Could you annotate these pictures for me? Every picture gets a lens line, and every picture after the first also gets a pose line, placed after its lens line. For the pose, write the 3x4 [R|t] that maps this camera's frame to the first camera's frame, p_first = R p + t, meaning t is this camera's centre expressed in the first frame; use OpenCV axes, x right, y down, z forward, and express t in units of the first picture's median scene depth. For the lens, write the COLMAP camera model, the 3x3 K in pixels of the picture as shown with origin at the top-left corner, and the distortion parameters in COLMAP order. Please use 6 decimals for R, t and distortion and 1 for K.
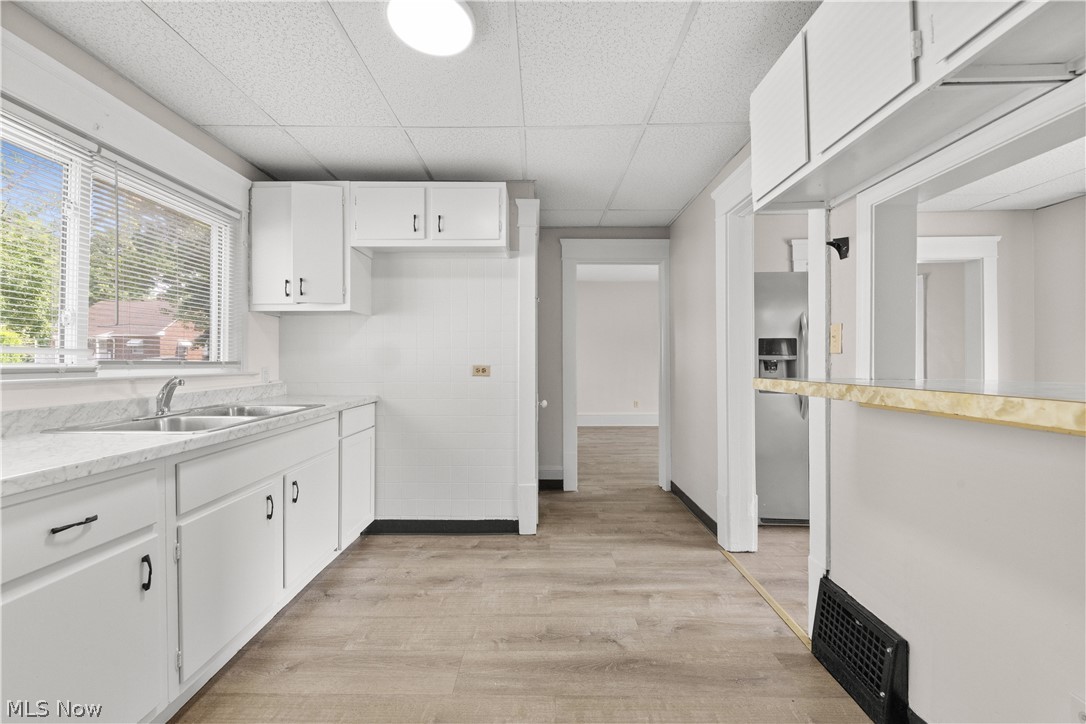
lens RADIAL K [[427.9, 0, 541.1], [0, 427.9, 365.8], [0, 0, 1]] dist [-0.000829, -0.000785]
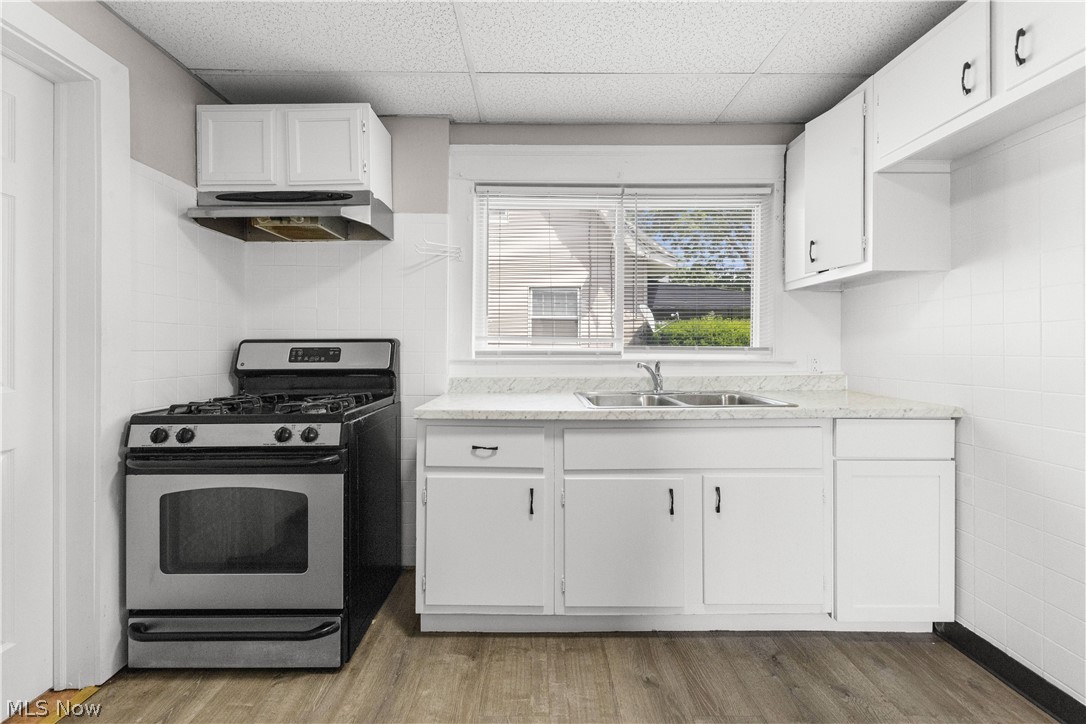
lens RADIAL K [[427.9, 0, 529.8], [0, 427.9, 347.8], [0, 0, 1]] dist [-0.000829, -0.000785]
pose [[-0.003548, 0.003708, -0.999987, 0.242669], [-0.012818, 0.999911, 0.003754, -0.007132], [0.999912, 0.012831, -0.003500, 0.541510]]
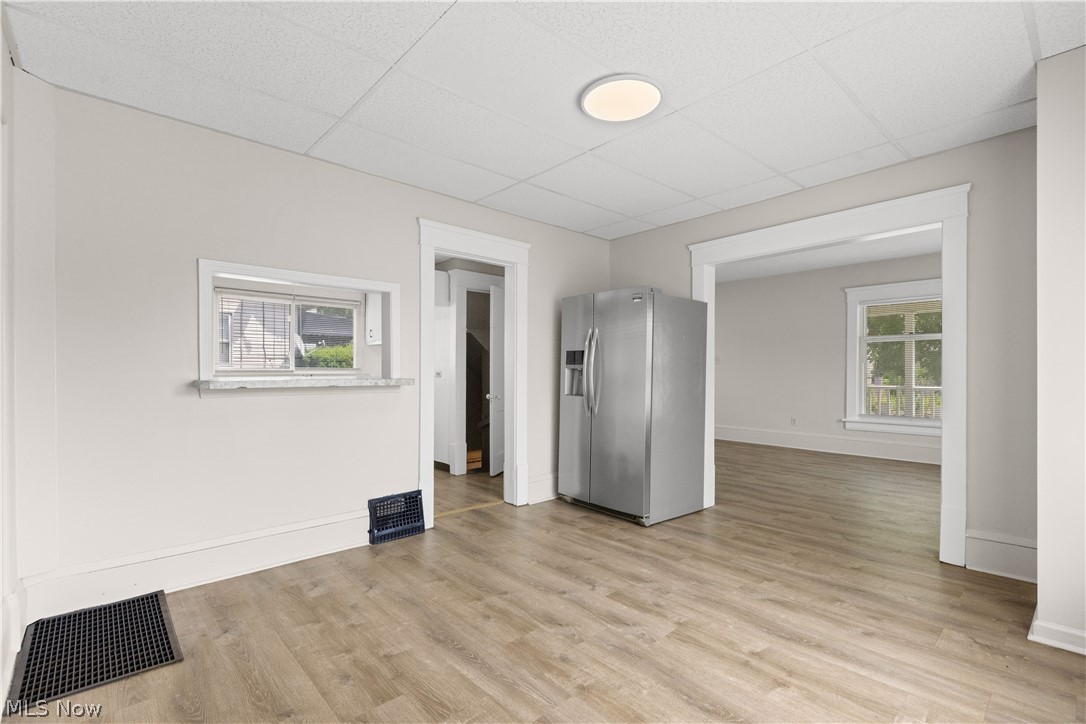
lens RADIAL K [[496.5, 0, 542.2], [0, 496.5, 364.2], [0, 0, 1]] dist [-0.000272, 0.000116]
pose [[0.671270, -0.005072, -0.741195, 2.056284], [-0.010098, 0.999821, -0.015987, -0.000989], [0.741144, 0.018216, 0.671099, -0.034321]]
